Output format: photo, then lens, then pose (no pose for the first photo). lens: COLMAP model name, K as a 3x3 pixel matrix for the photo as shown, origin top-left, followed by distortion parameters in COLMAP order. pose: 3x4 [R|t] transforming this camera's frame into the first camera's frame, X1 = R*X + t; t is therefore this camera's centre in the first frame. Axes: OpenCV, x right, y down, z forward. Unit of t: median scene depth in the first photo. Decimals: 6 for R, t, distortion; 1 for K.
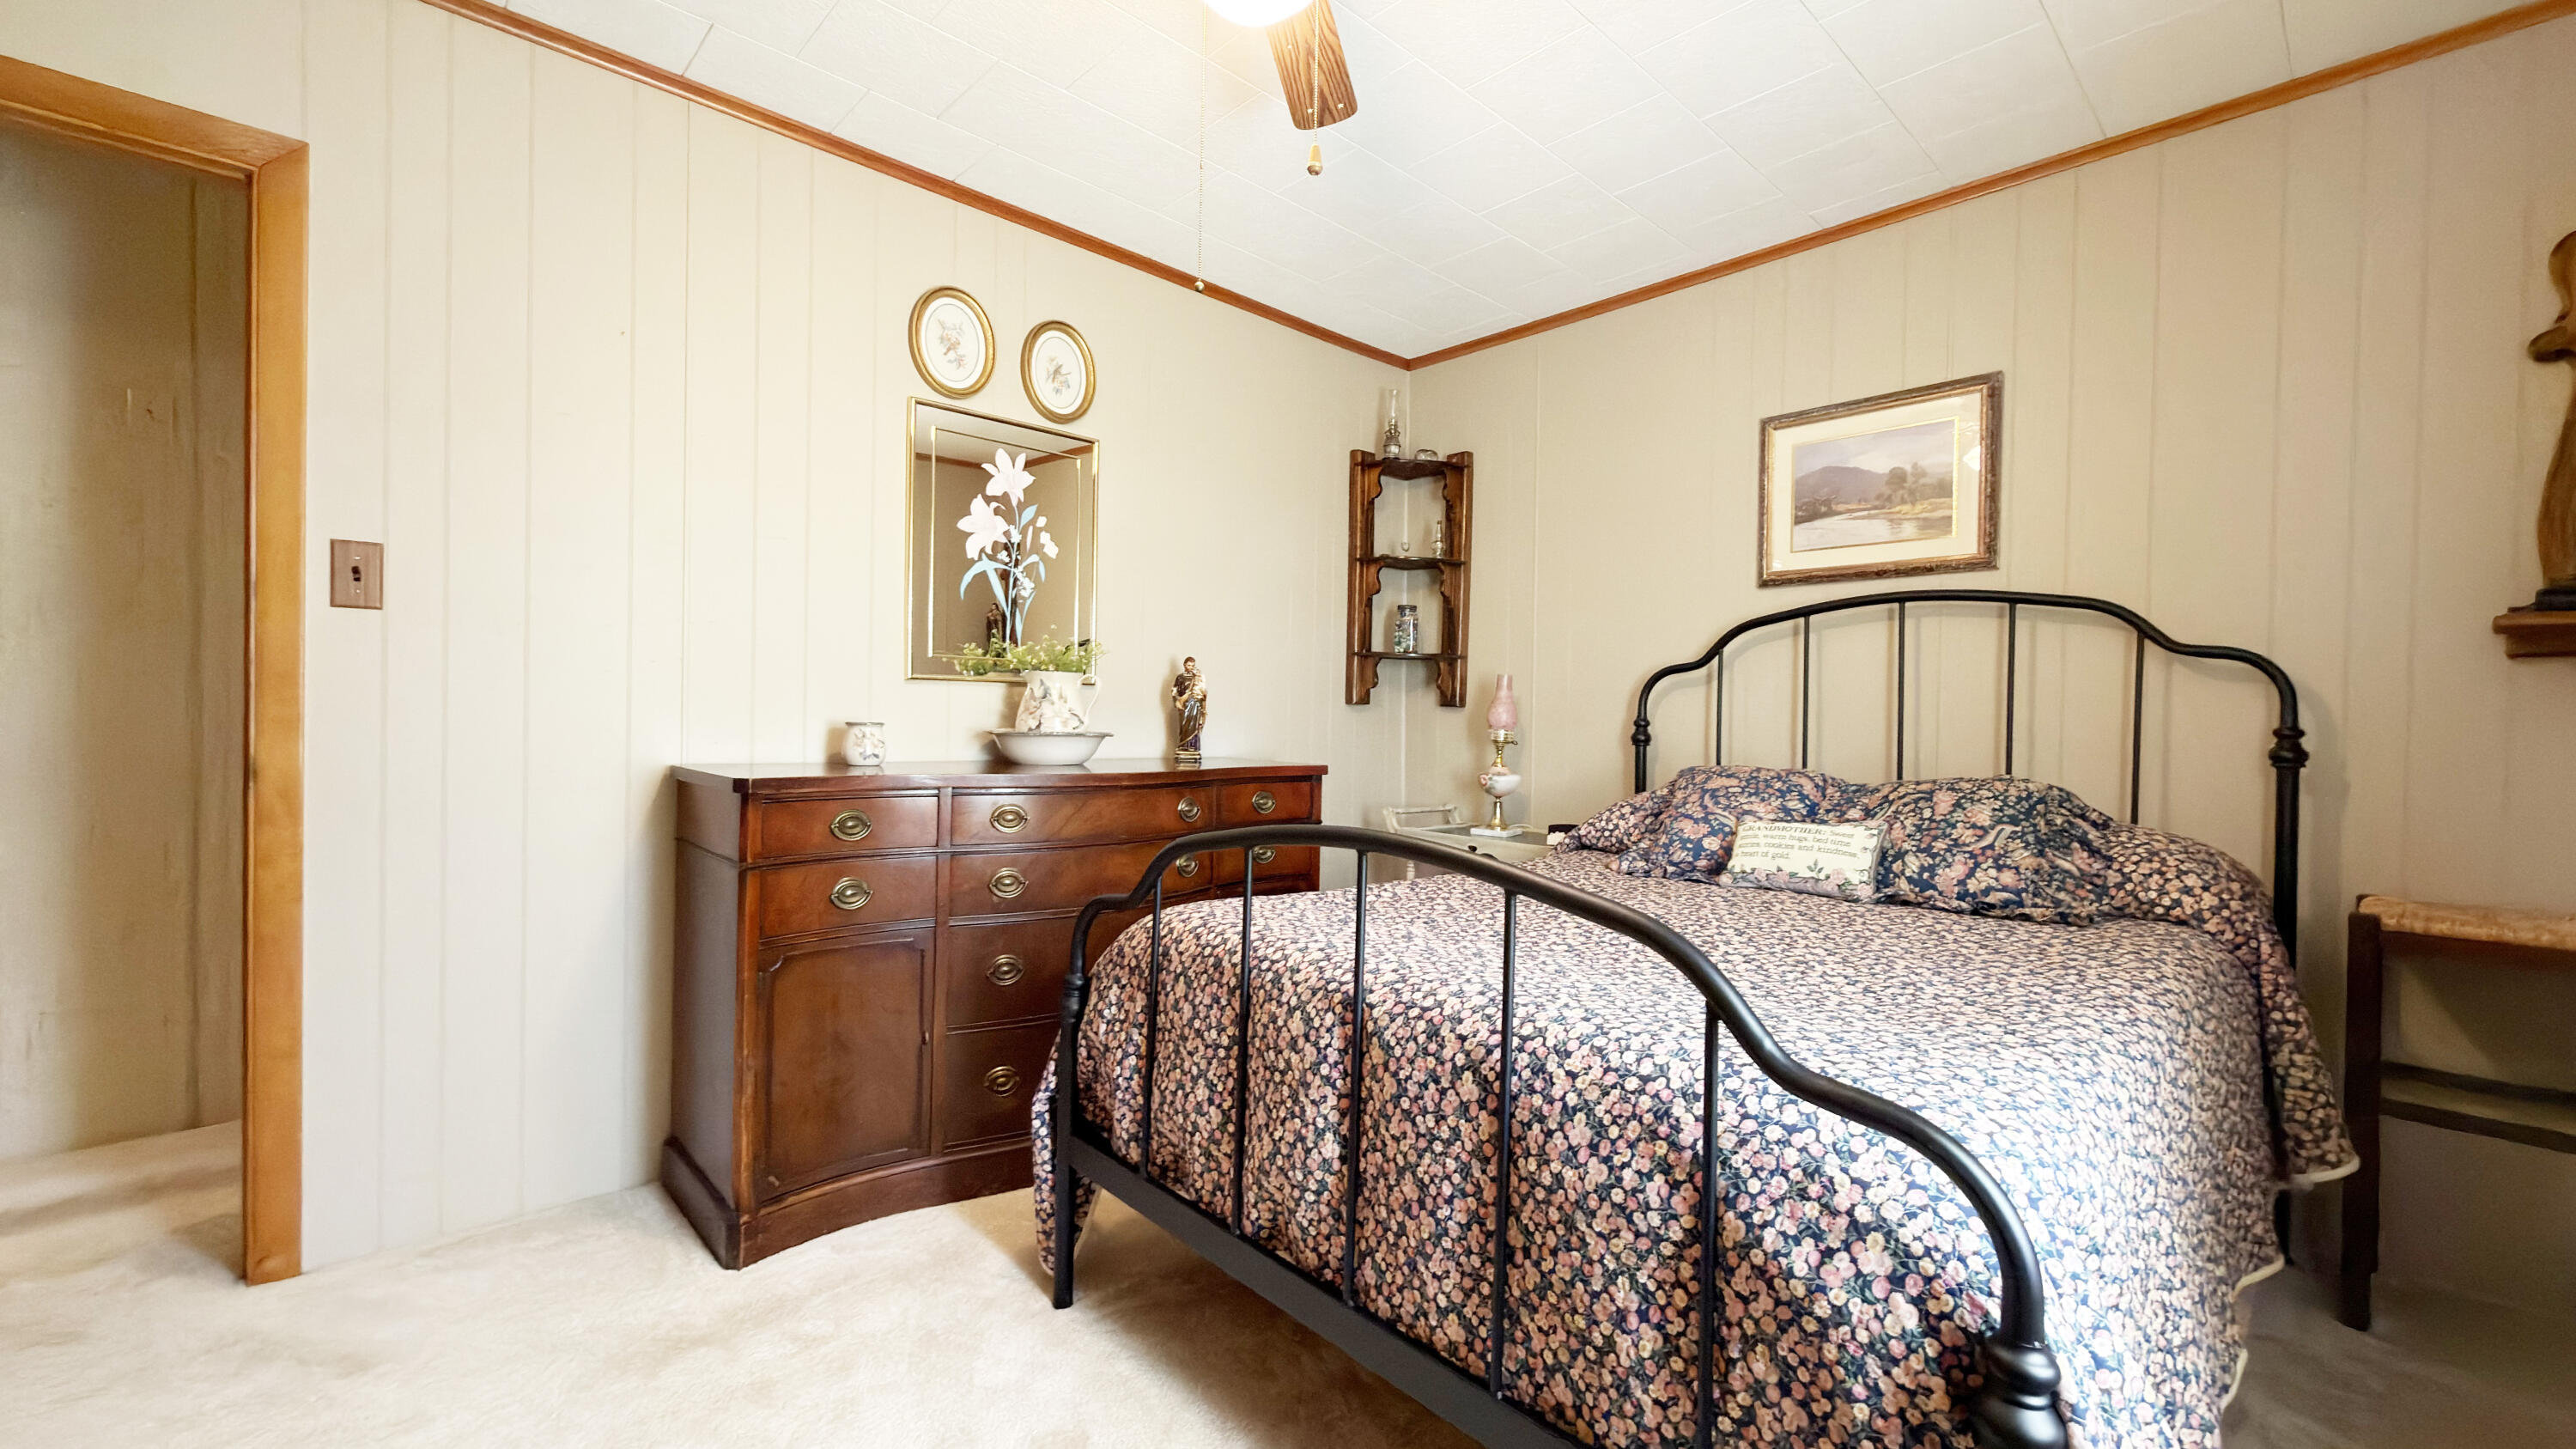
lens RADIAL K [[1026.3, 0, 1291.9], [0, 1026.3, 721.0], [0, 0, 1]] dist [-0.000364, 0.000054]
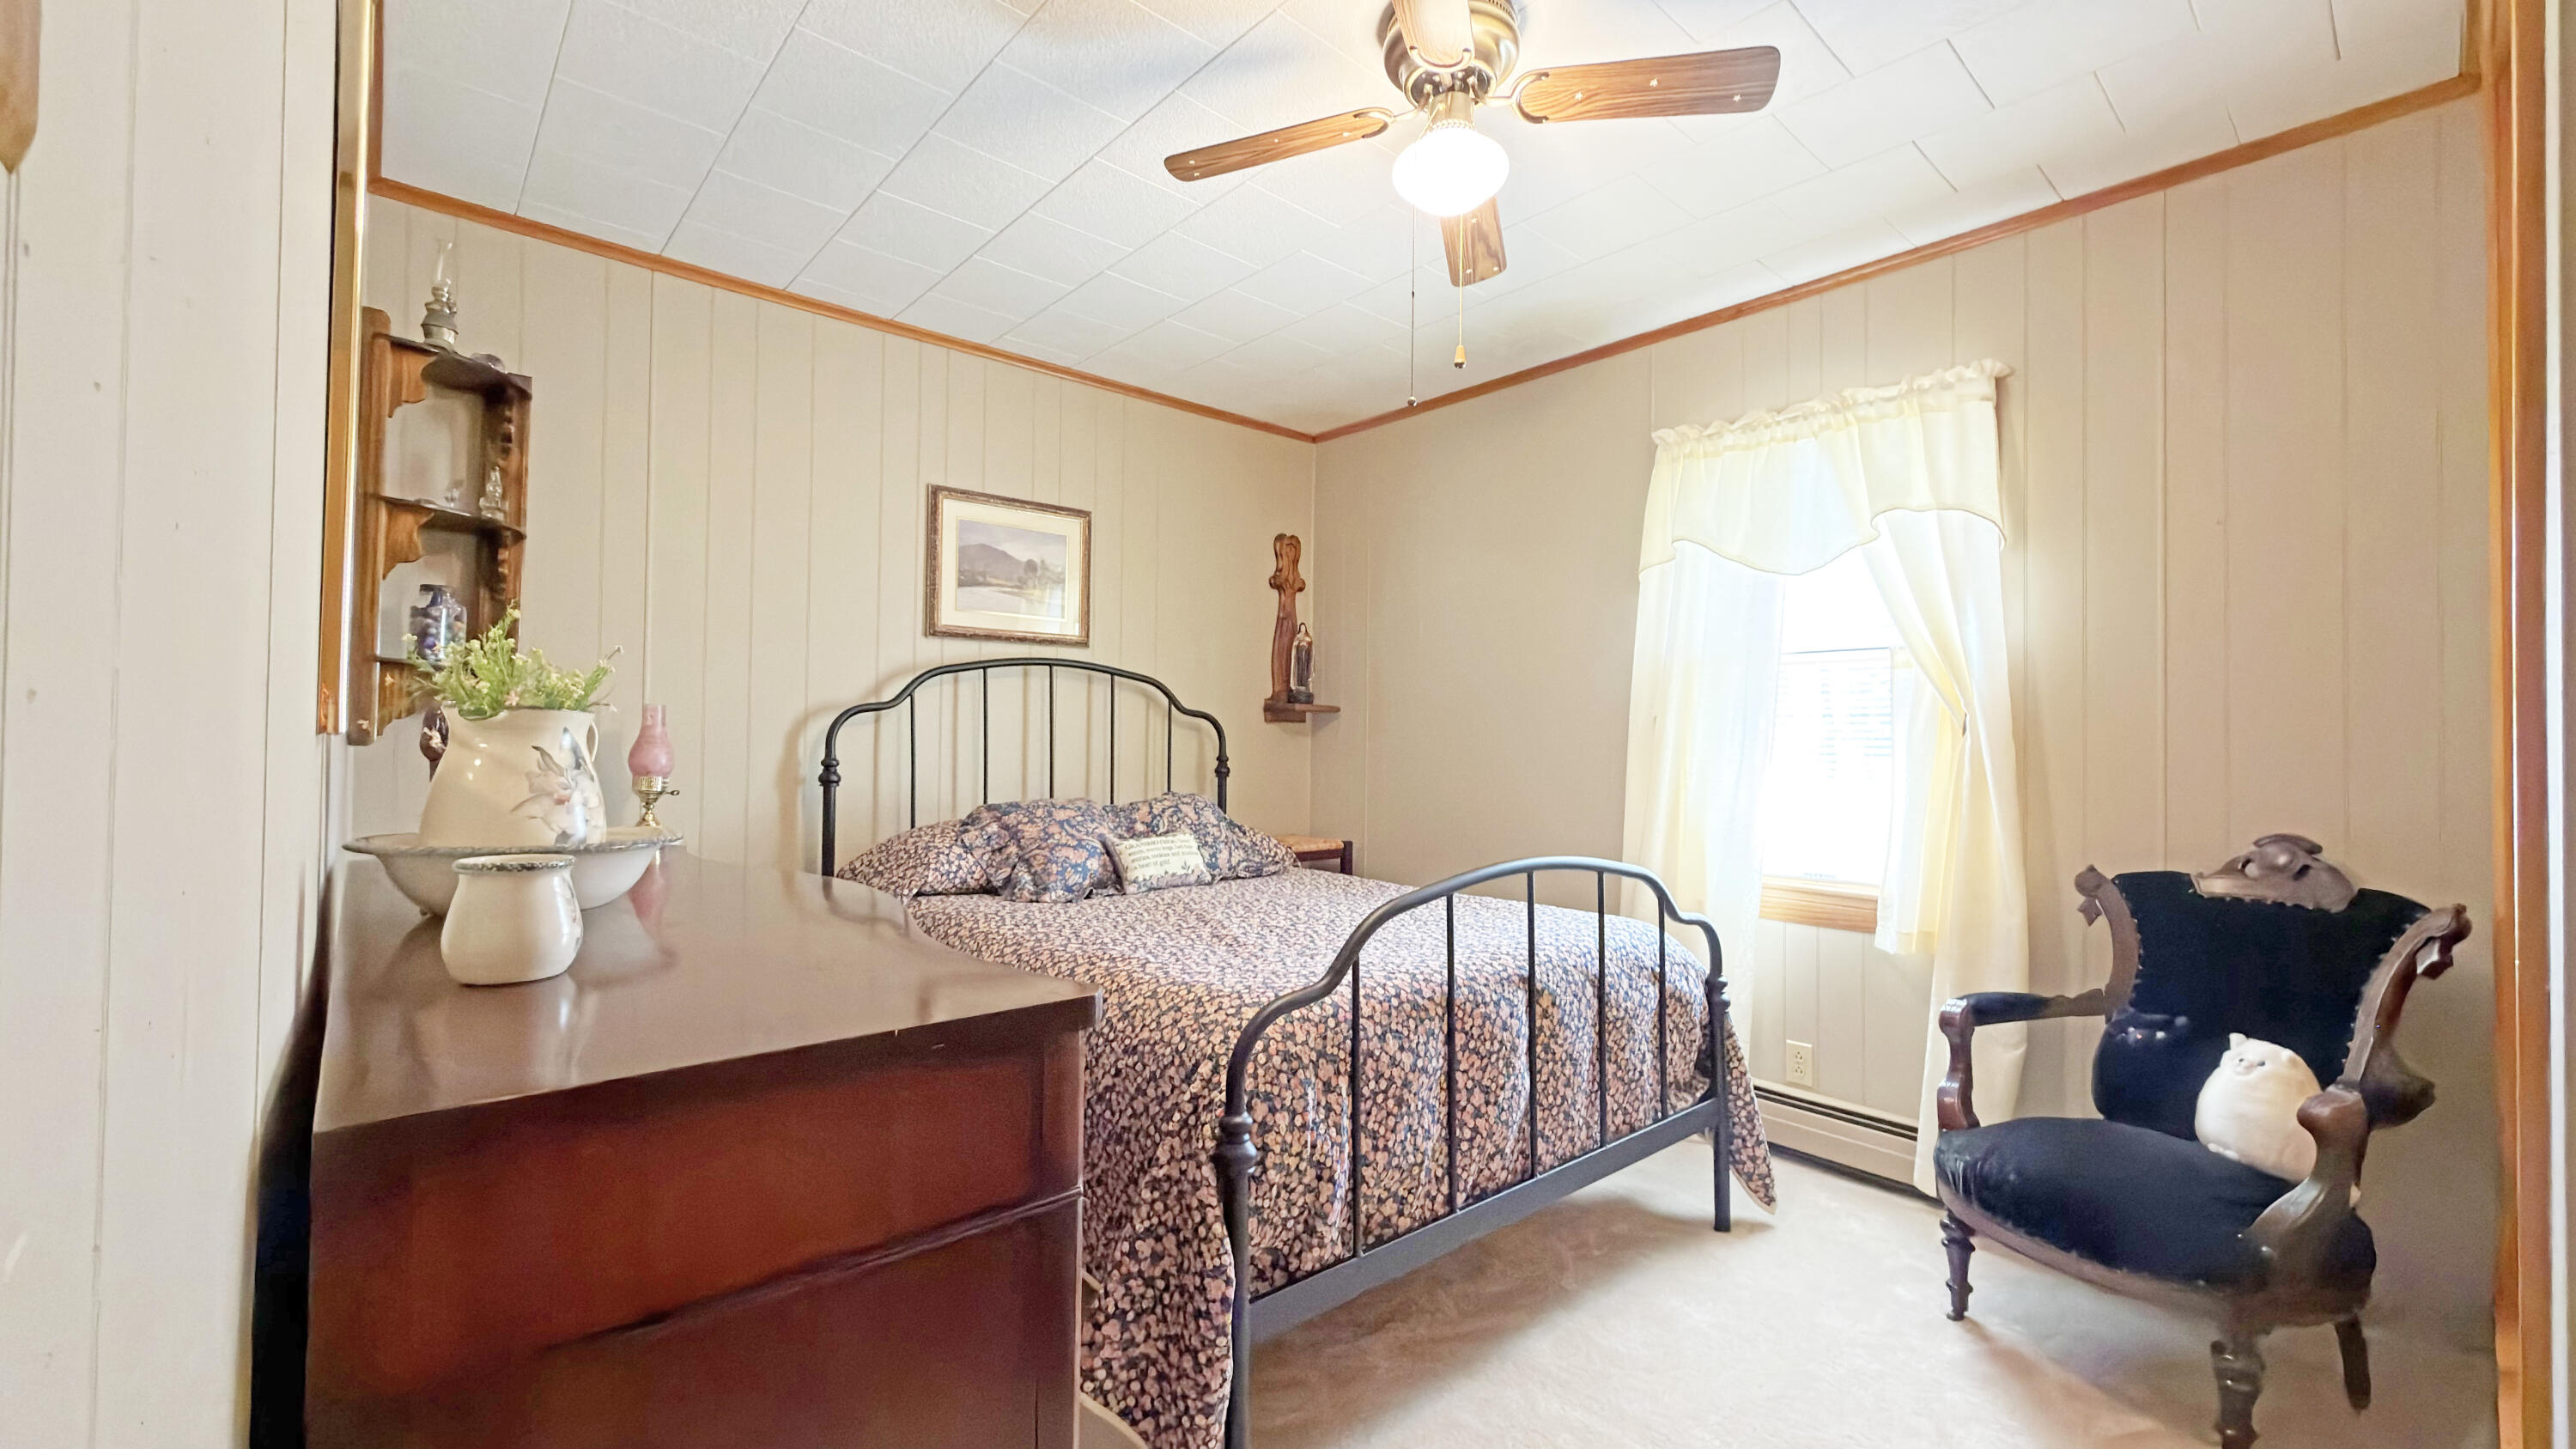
lens RADIAL K [[1026.3, 0, 1291.4], [0, 1026.3, 722.6], [0, 0, 1]] dist [-0.000364, 0.000054]
pose [[0.026540, -0.003097, 0.999643, -0.710307], [-0.002501, 0.999992, 0.003164, -0.046919], [-0.999645, -0.002584, 0.026532, 0.649255]]
